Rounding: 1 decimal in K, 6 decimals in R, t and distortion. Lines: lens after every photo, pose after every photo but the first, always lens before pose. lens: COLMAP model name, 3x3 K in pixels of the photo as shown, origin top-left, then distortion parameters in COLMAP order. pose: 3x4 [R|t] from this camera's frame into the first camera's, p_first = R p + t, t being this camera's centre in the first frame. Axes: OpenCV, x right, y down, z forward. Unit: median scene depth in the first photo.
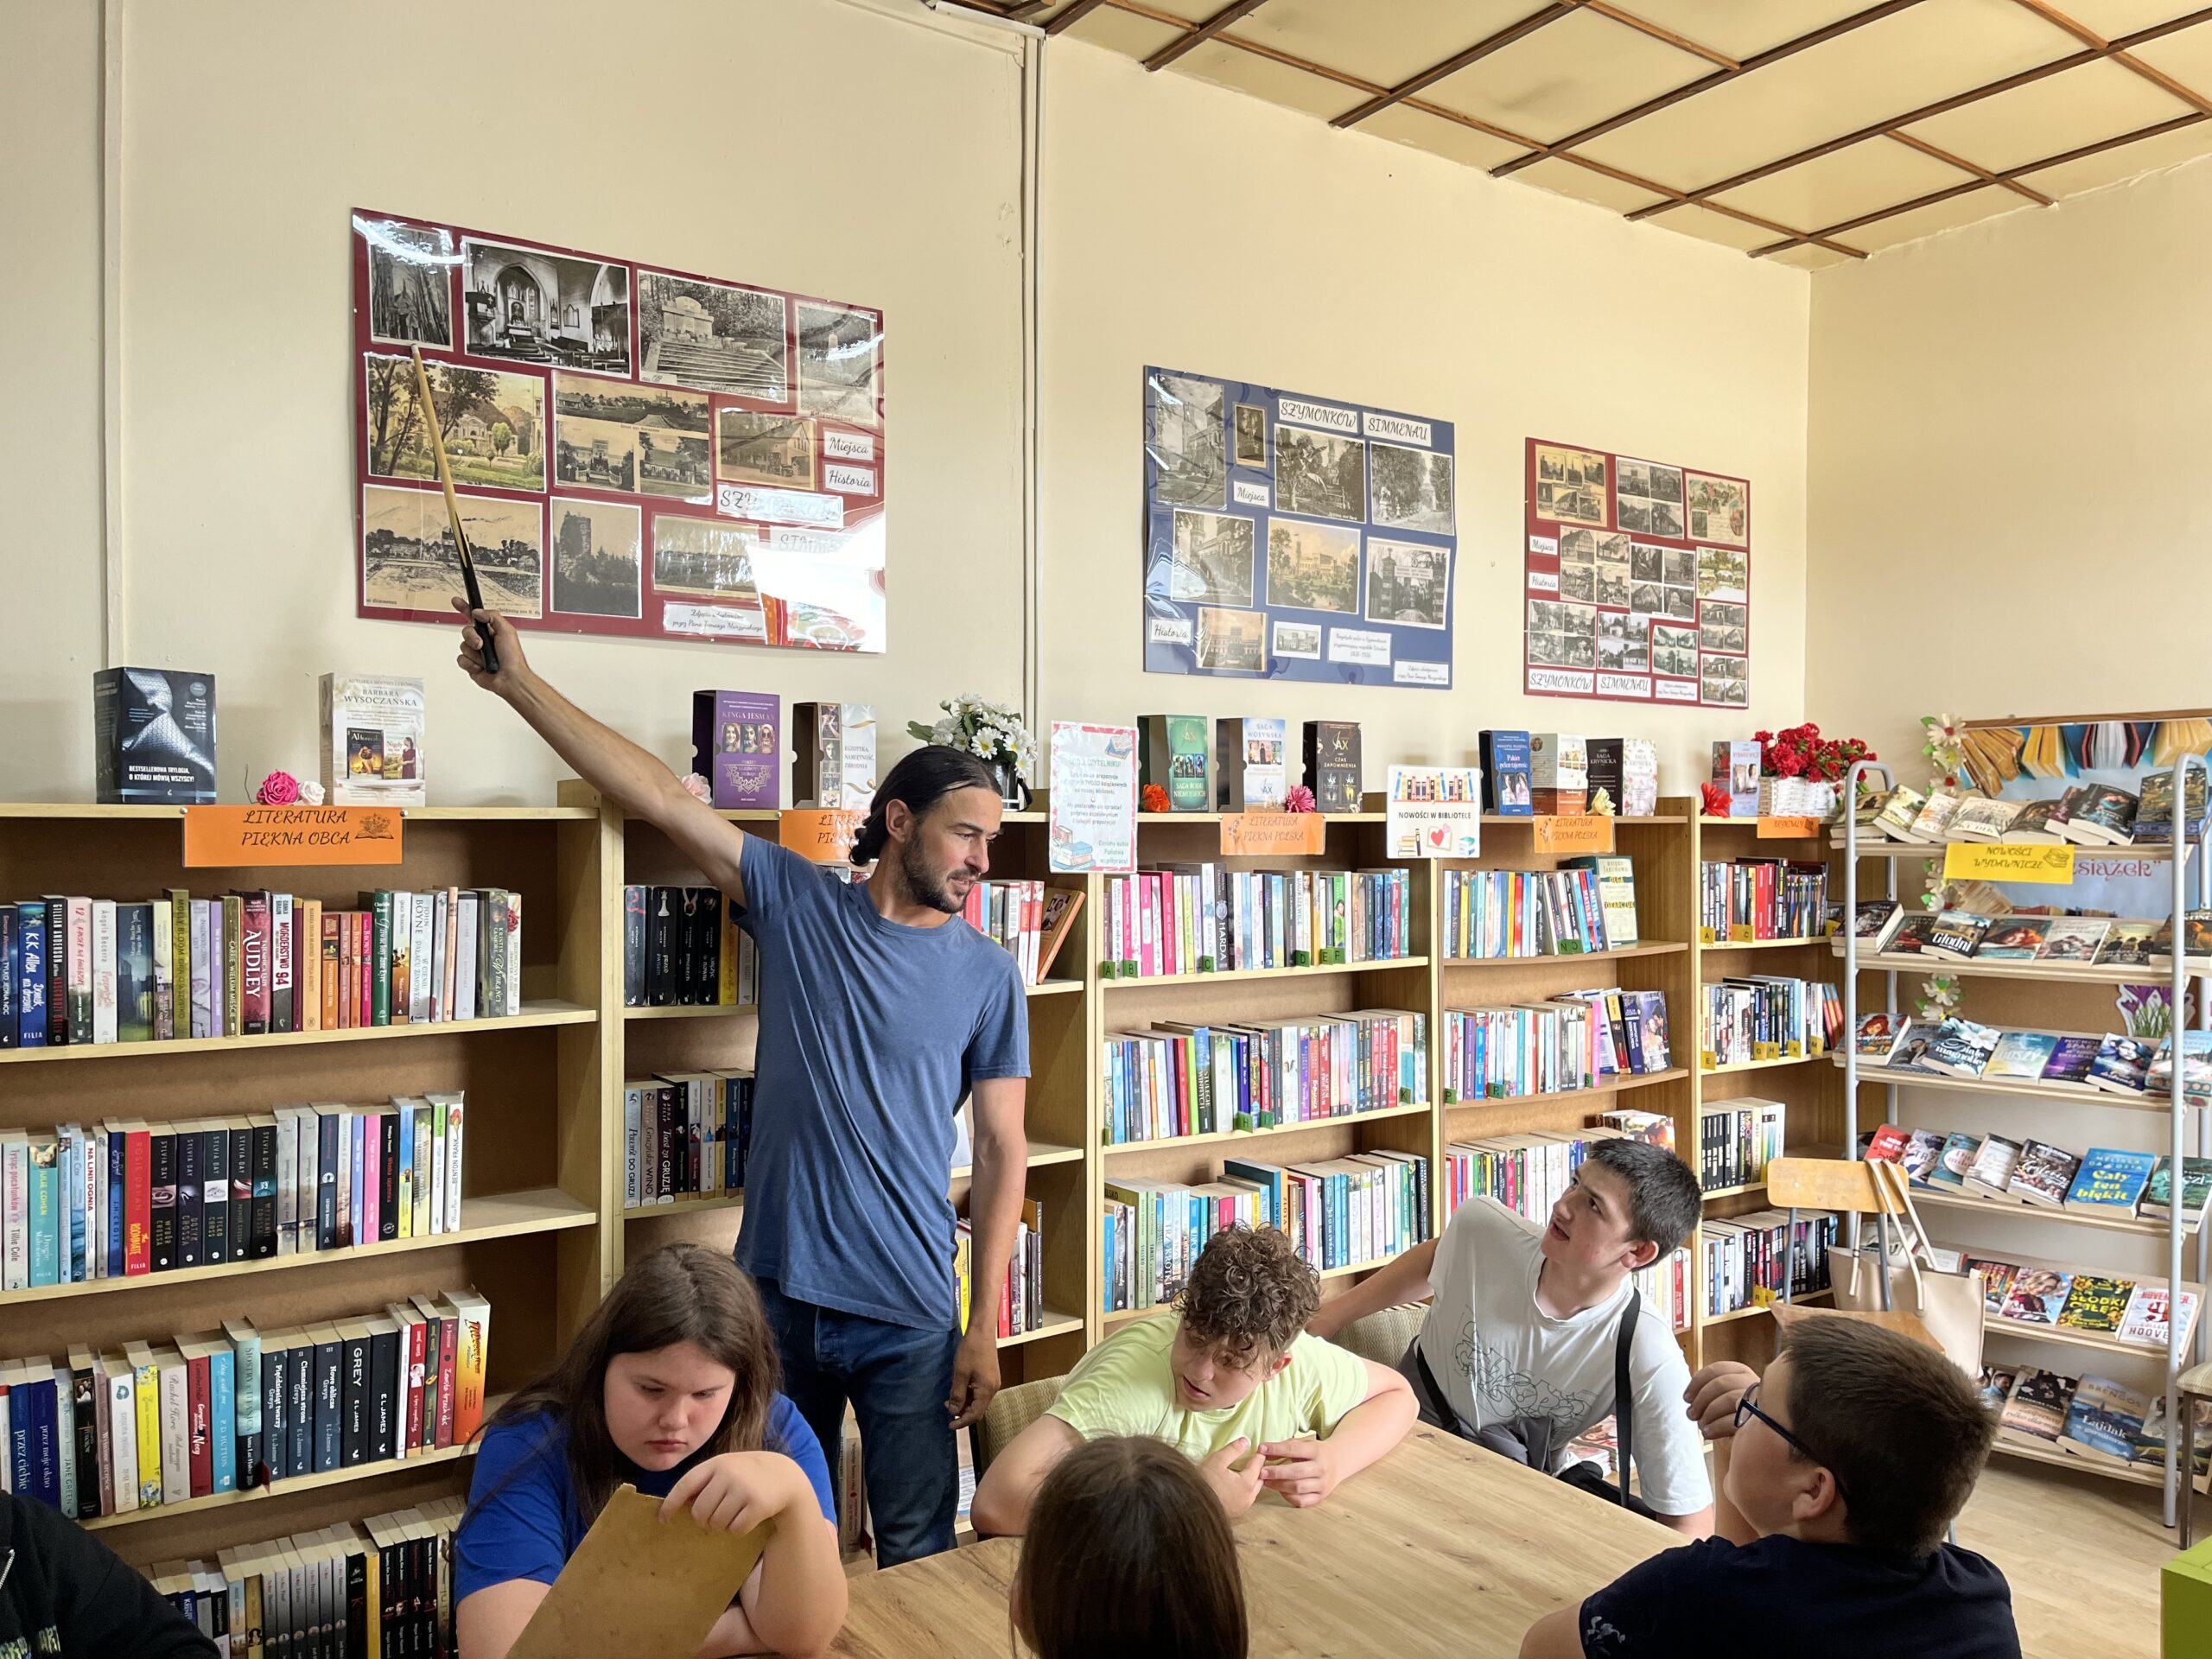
lens RADIAL K [[1746.4, 0, 1100.9], [0, 1746.4, 814.0], [0, 0, 1]] dist [0.074615, -0.093085]
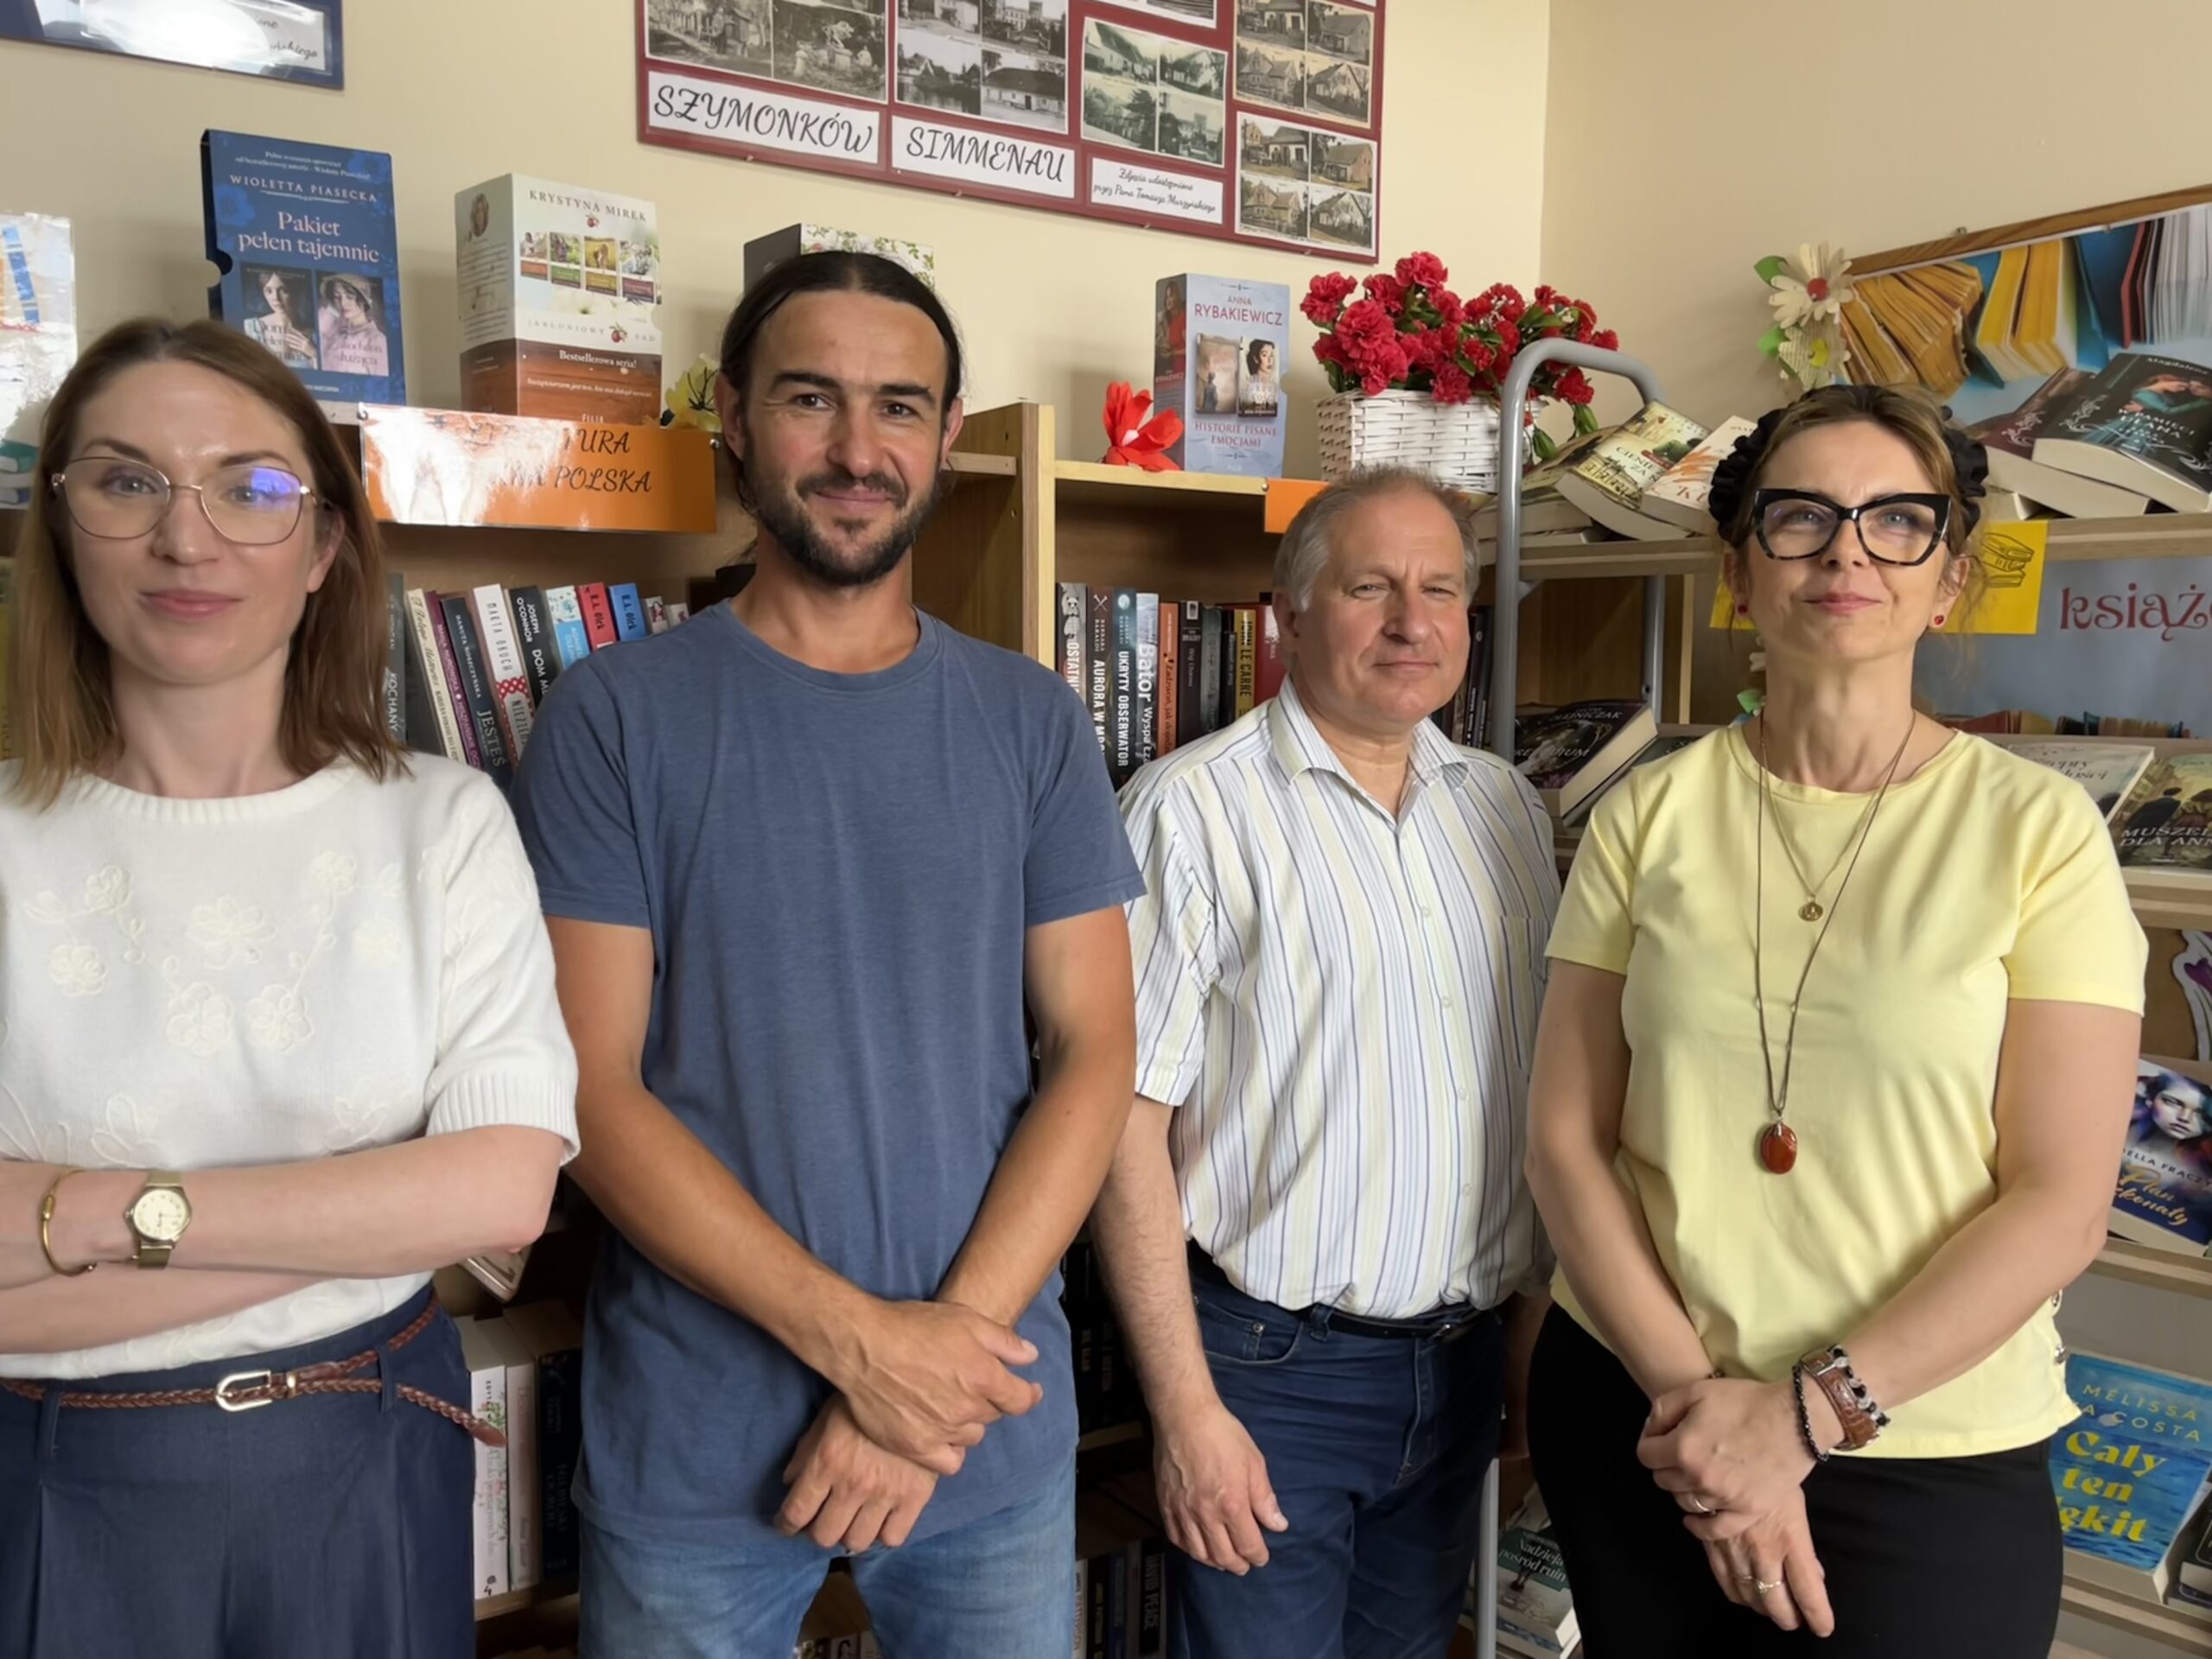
lens RADIAL K [[1702.9, 0, 1258.1], [0, 1702.9, 831.9], [0, 0, 1]] dist [0.012401, -0.011416]
pose [[0.998637, 0.009537, -0.051307, 0.419503], [-0.005403, 0.996772, 0.080104, 0.052951], [0.051906, -0.079717, 0.995465, 0.666613]]
